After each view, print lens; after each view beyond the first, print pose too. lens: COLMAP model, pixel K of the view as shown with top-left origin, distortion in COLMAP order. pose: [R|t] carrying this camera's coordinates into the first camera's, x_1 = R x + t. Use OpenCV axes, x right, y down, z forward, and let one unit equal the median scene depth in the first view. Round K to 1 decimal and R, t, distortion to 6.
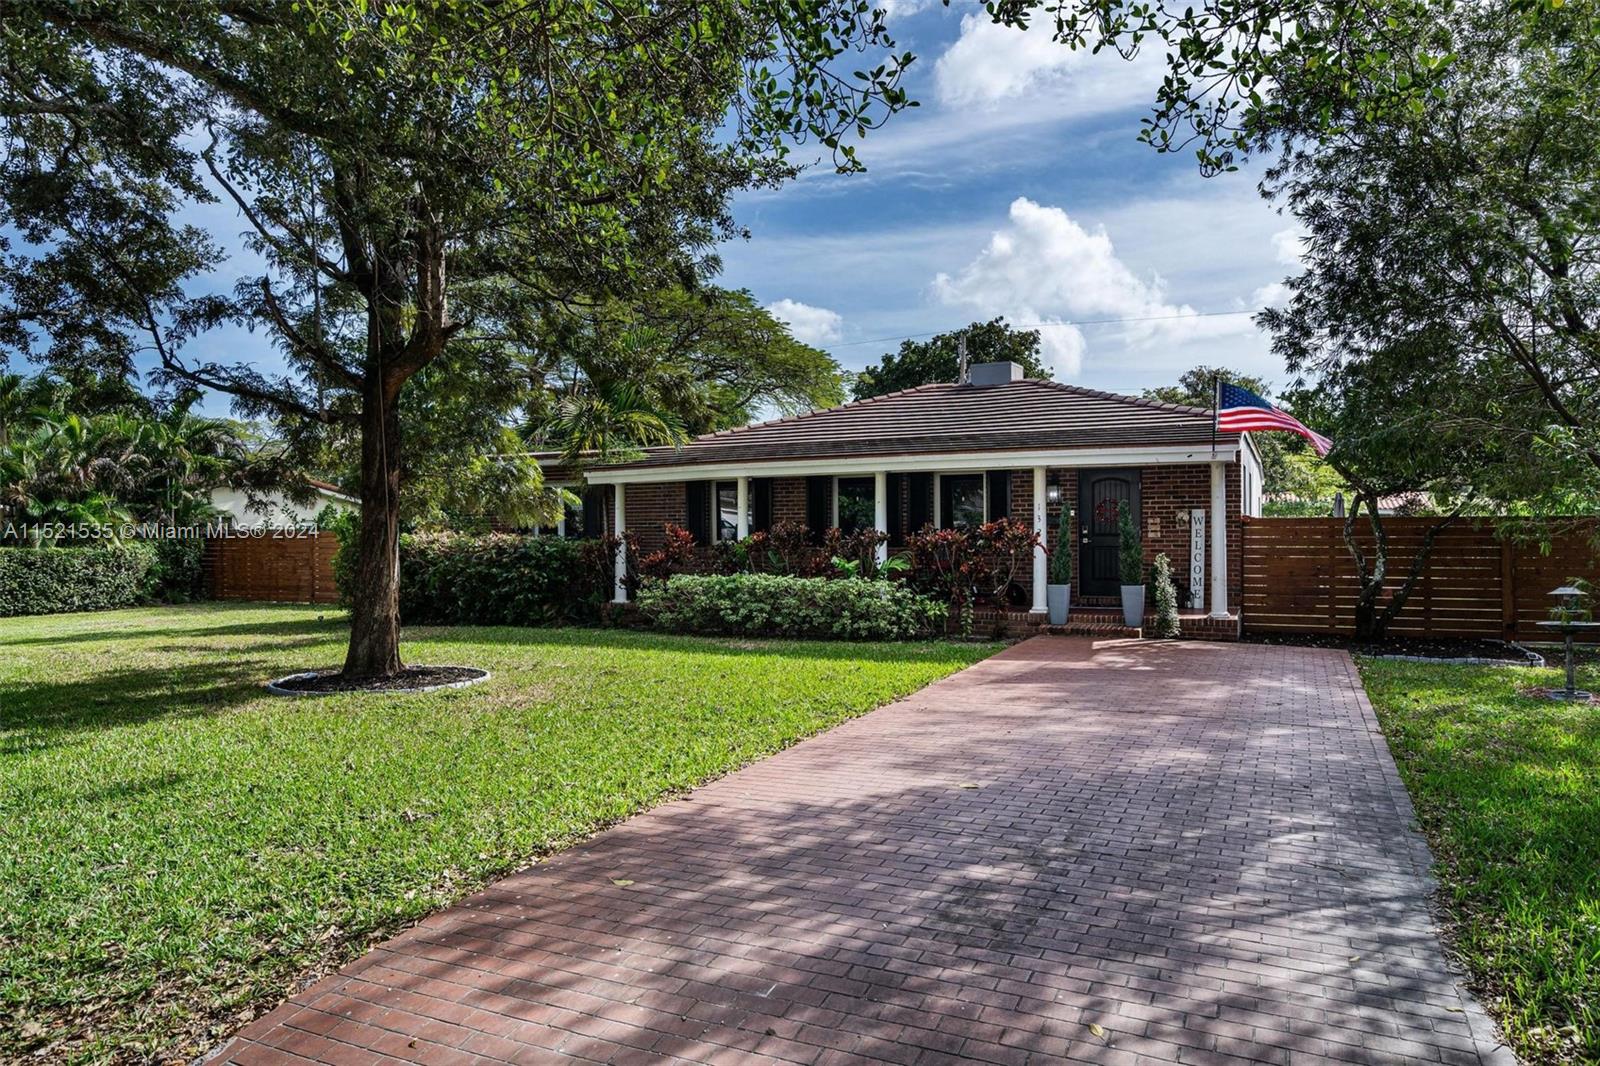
lens RADIAL K [[1044.8, 0, 800.0], [0, 1044.8, 533.0], [0, 0, 1]] dist [0.000053, 0.000236]
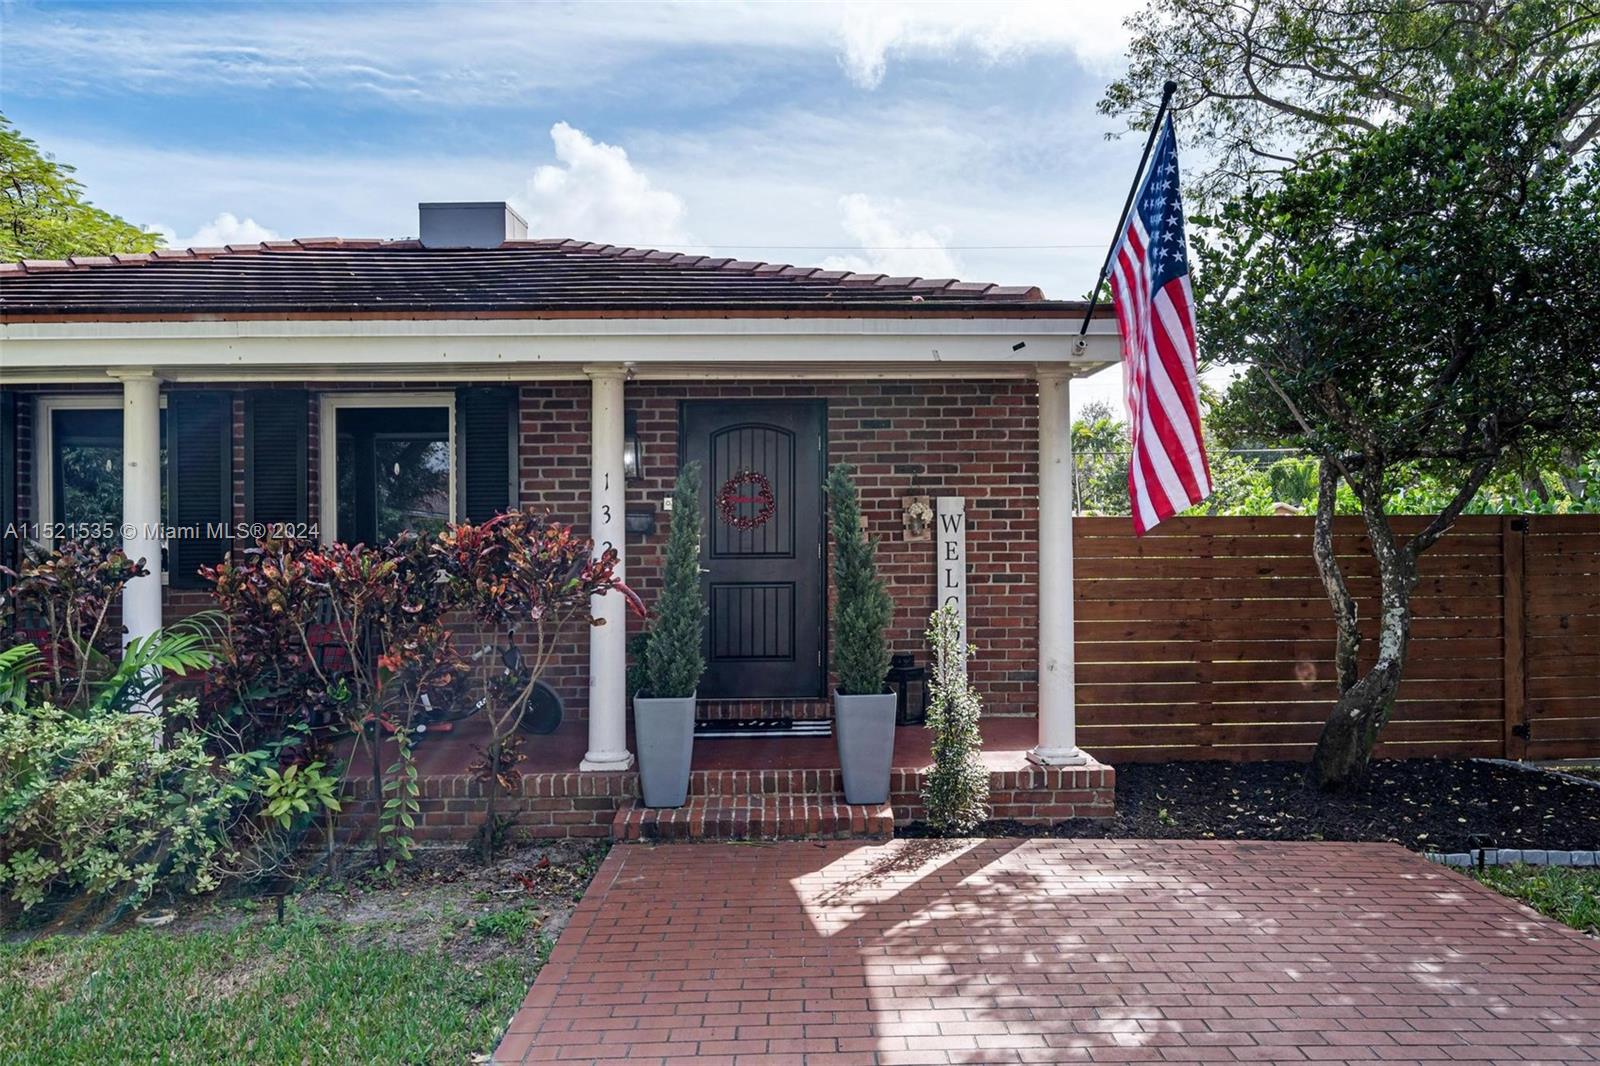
lens RADIAL K [[1196.9, 0, 800.0], [0, 1196.9, 533.0], [0, 0, 1]] dist [0.005558, 0.001310]
pose [[0.901605, 0.002080, 0.432554, 0.108744], [0.004365, 0.999894, -0.013907, -0.000465], [-0.432537, 0.014427, 0.901501, 0.597686]]
